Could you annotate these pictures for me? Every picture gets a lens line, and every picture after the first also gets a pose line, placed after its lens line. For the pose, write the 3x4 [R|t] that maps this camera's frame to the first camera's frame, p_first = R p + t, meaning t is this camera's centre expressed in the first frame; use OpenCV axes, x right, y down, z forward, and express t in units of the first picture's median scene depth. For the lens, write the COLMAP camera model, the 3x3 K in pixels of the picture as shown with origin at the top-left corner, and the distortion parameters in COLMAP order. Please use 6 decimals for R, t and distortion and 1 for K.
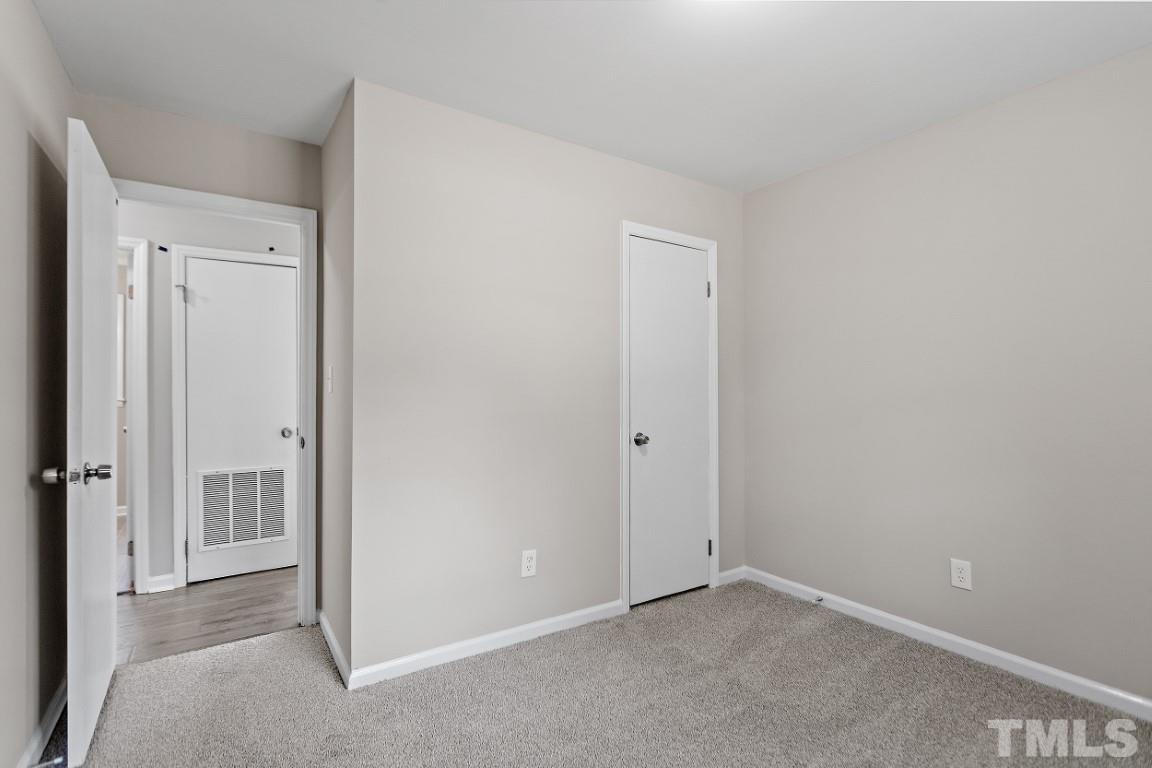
lens RADIAL K [[544.3, 0, 571.4], [0, 544.3, 385.3], [0, 0, 1]] dist [-0.001292, 0.004395]
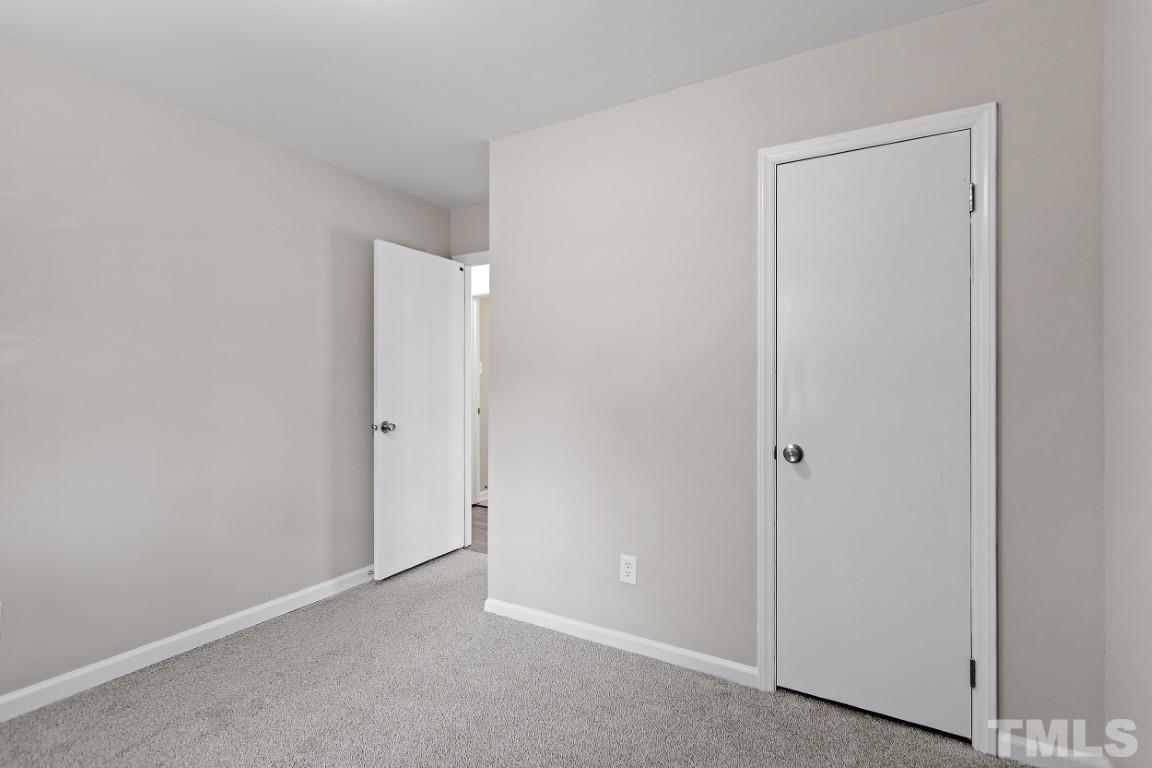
lens RADIAL K [[544.3, 0, 571.0], [0, 544.3, 385.7], [0, 0, 1]] dist [-0.001292, 0.004395]
pose [[0.436582, 0.000294, -0.899665, 0.643558], [0.002804, 0.999995, 0.001687, 0.010576], [0.899660, -0.003259, 0.436578, 0.455830]]
